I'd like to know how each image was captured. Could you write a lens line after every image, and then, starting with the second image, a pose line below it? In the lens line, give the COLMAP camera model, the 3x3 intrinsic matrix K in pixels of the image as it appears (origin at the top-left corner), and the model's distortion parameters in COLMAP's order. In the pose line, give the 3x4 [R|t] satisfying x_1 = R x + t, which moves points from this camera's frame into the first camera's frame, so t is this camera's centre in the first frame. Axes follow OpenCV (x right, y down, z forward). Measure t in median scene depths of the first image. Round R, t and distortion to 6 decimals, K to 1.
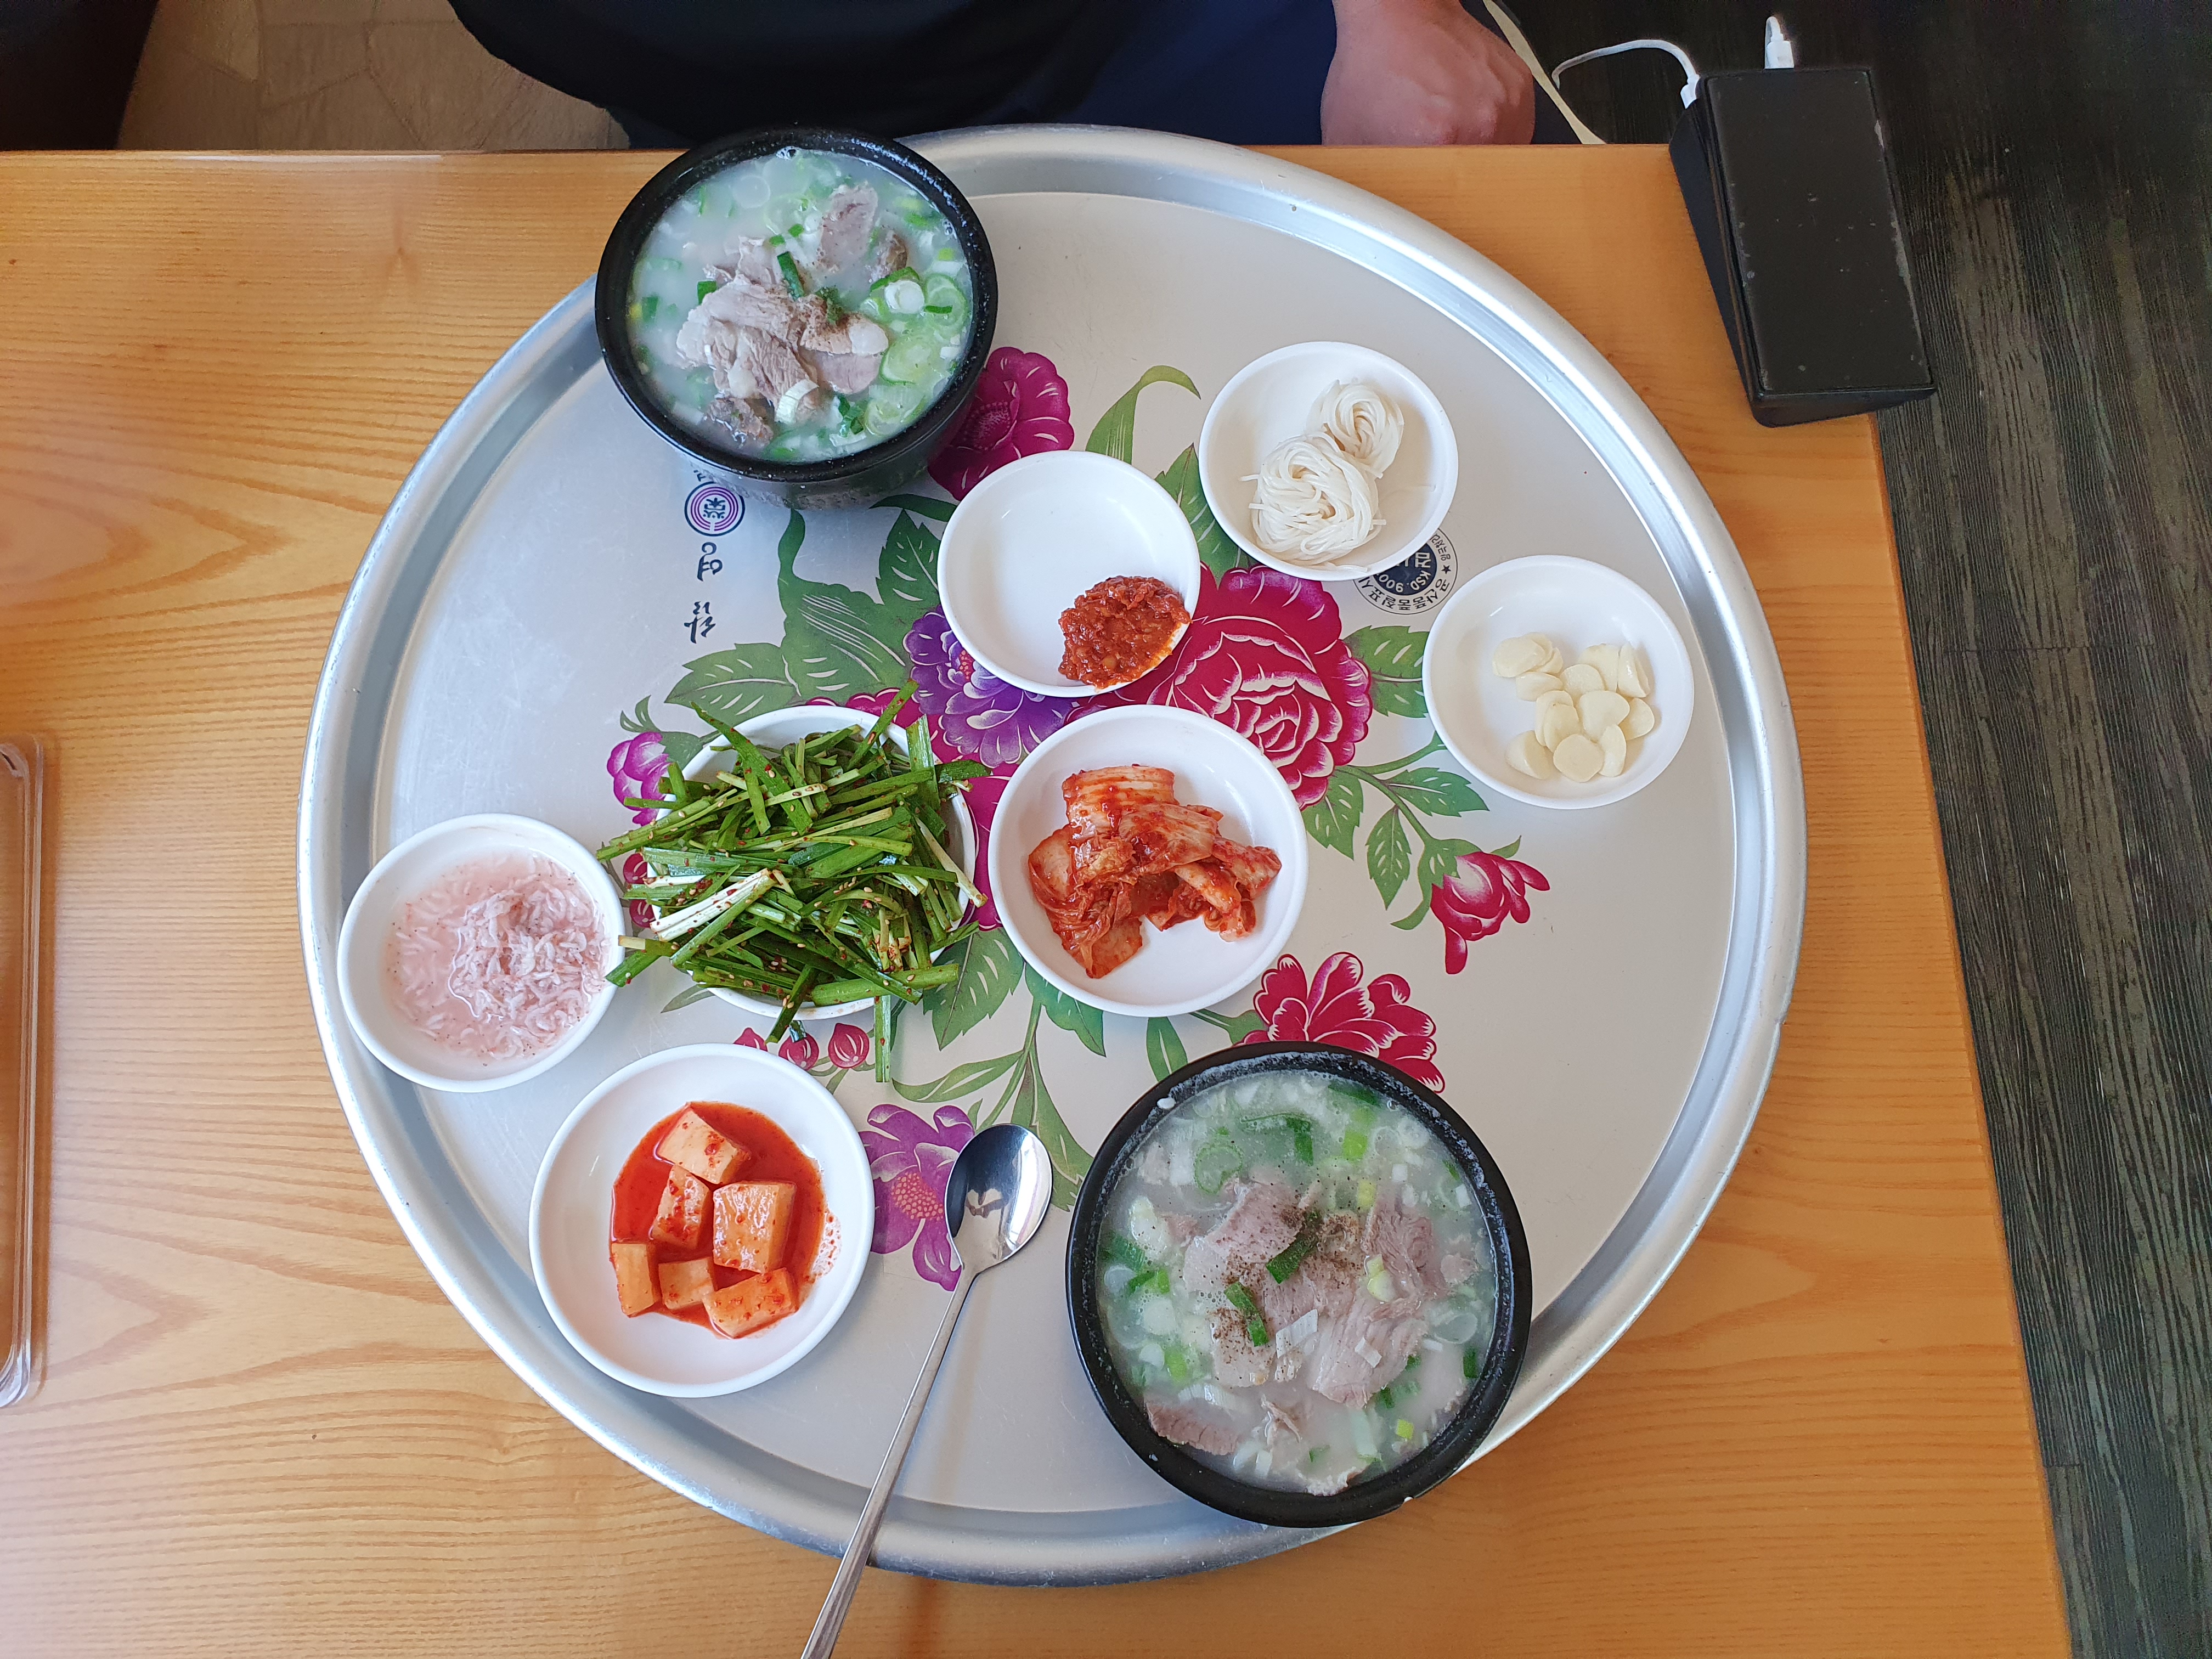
lens RADIAL K [[1732.8, 0, 1106.0], [0, 1732.8, 829.5], [0, 0, 1]] dist [0.098333, -0.200454]
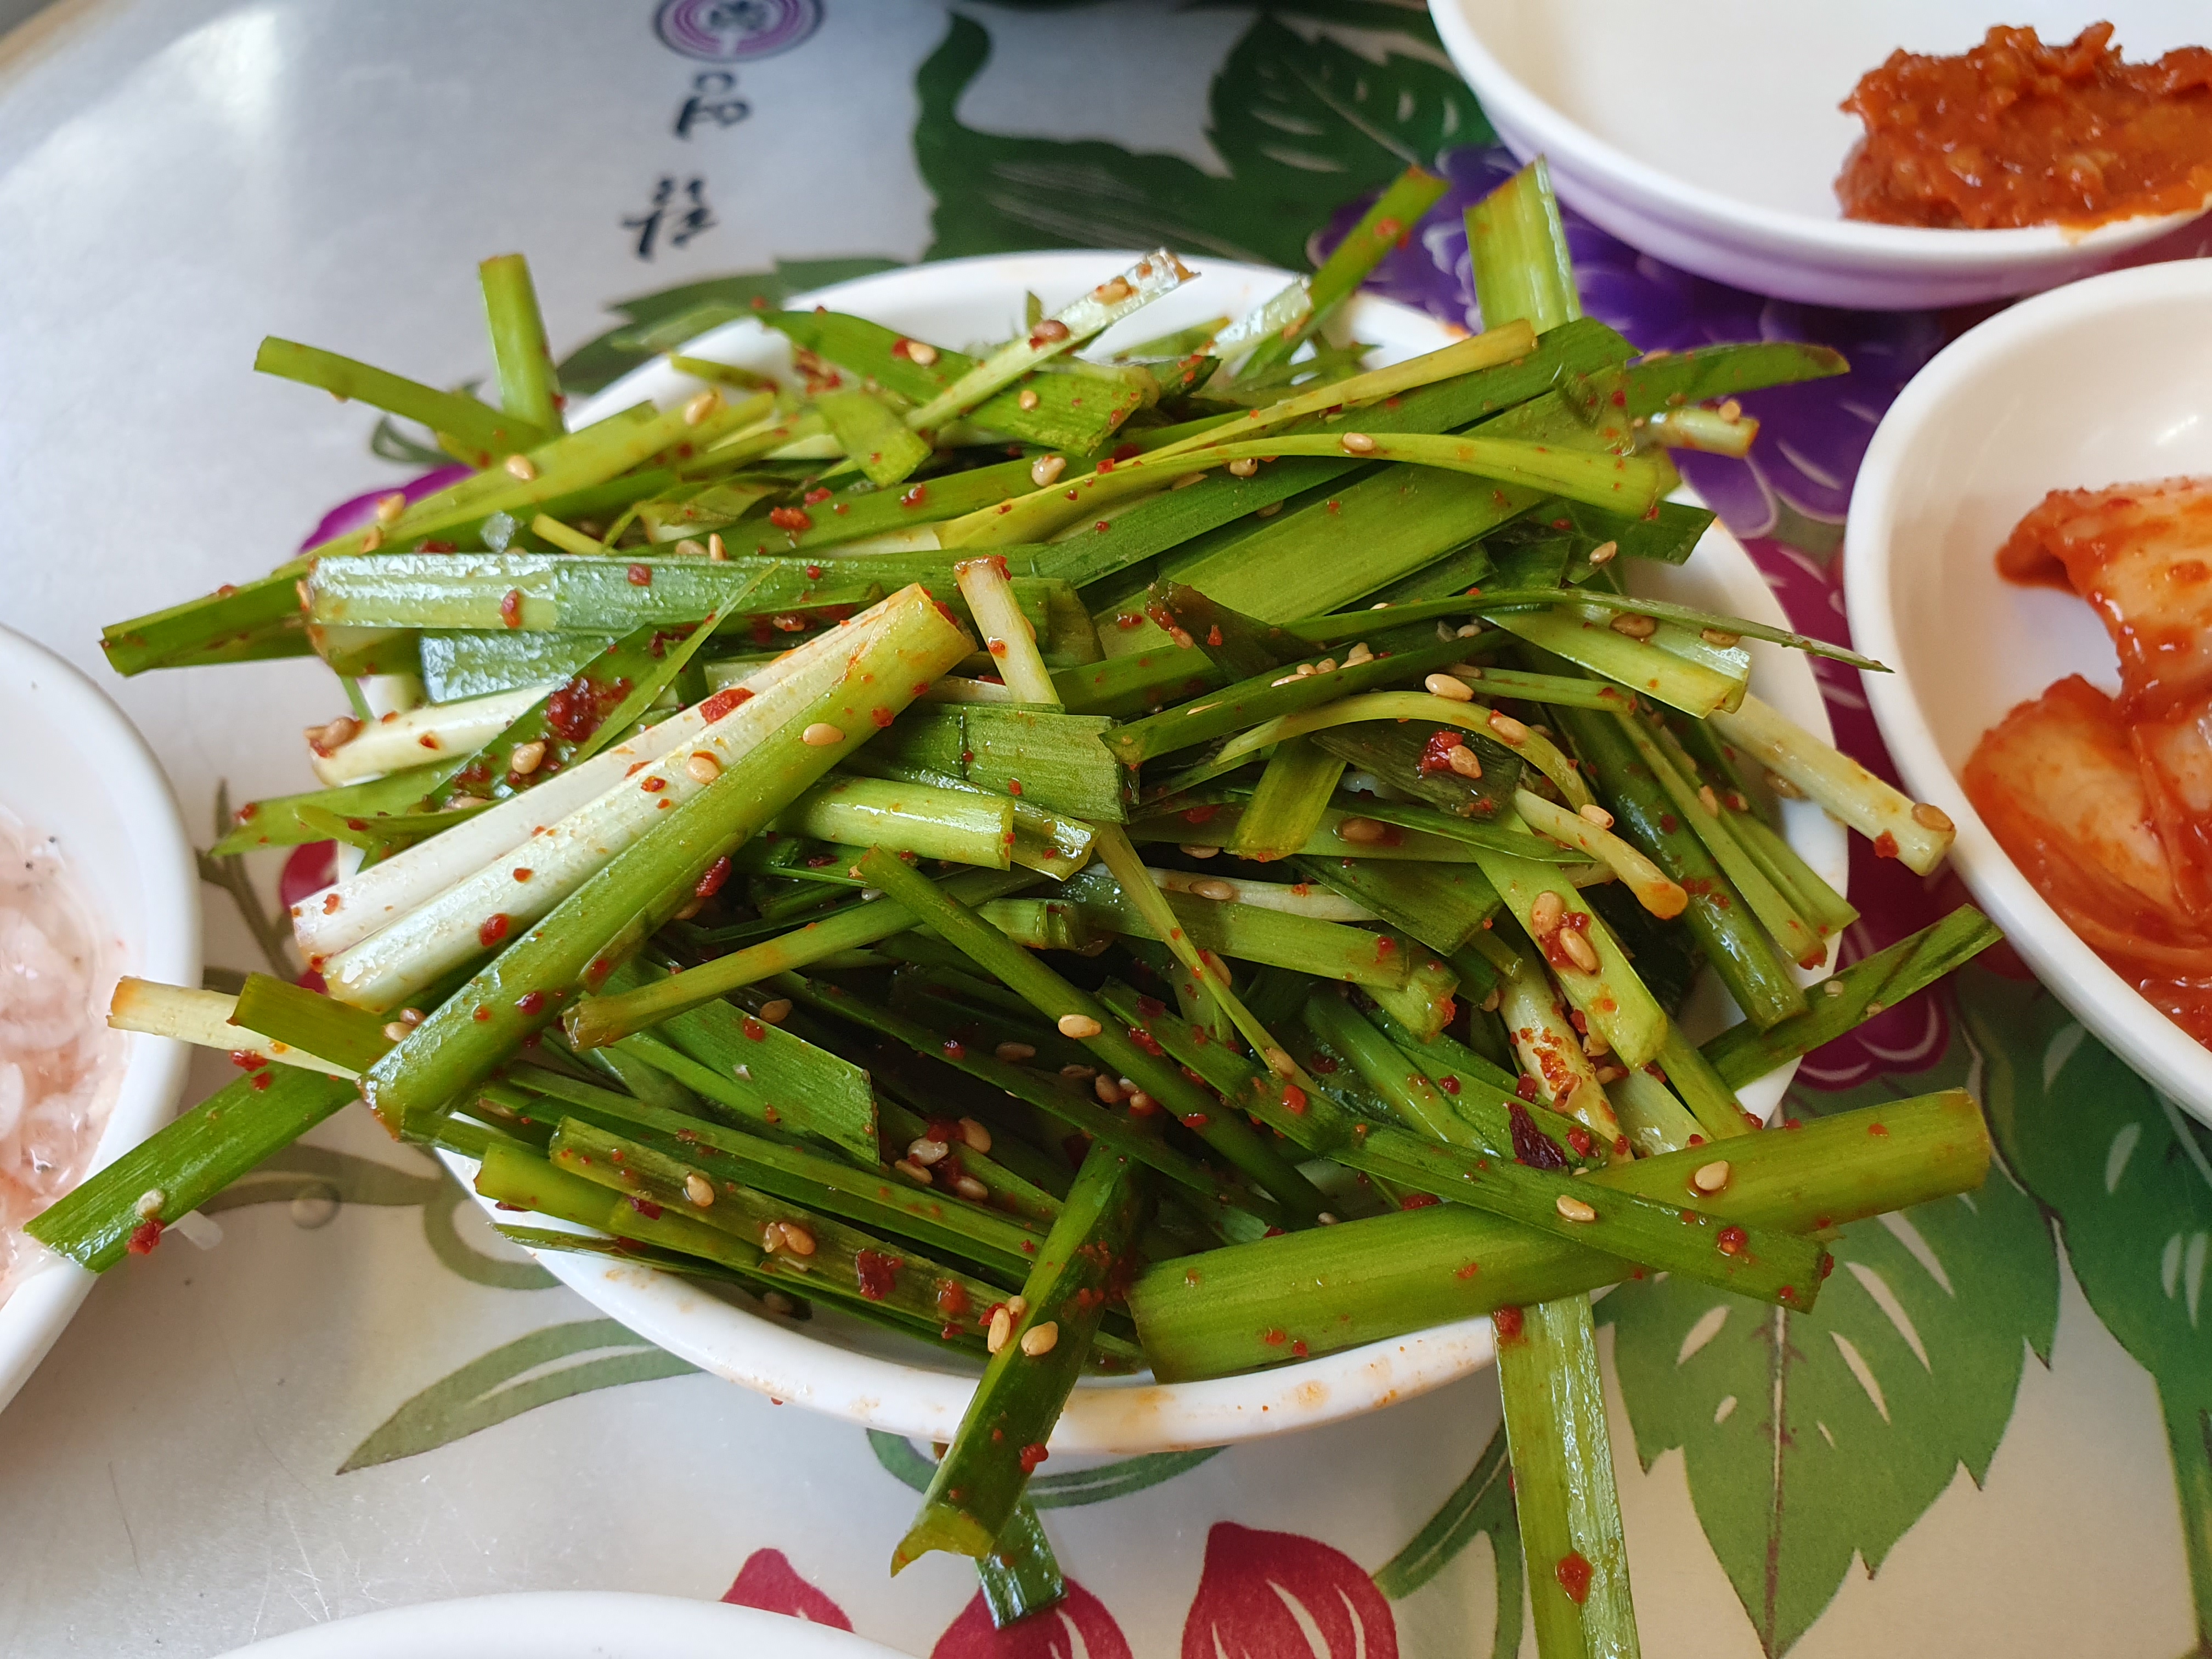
lens RADIAL K [[1732.8, 0, 1106.0], [0, 1732.8, 829.5], [0, 0, 1]] dist [0.098333, -0.200454]
pose [[0.999767, -0.021086, 0.004624, -0.174828], [0.021272, 0.925766, -0.377498, 0.118921], [0.003679, 0.377508, 0.925999, 0.829501]]
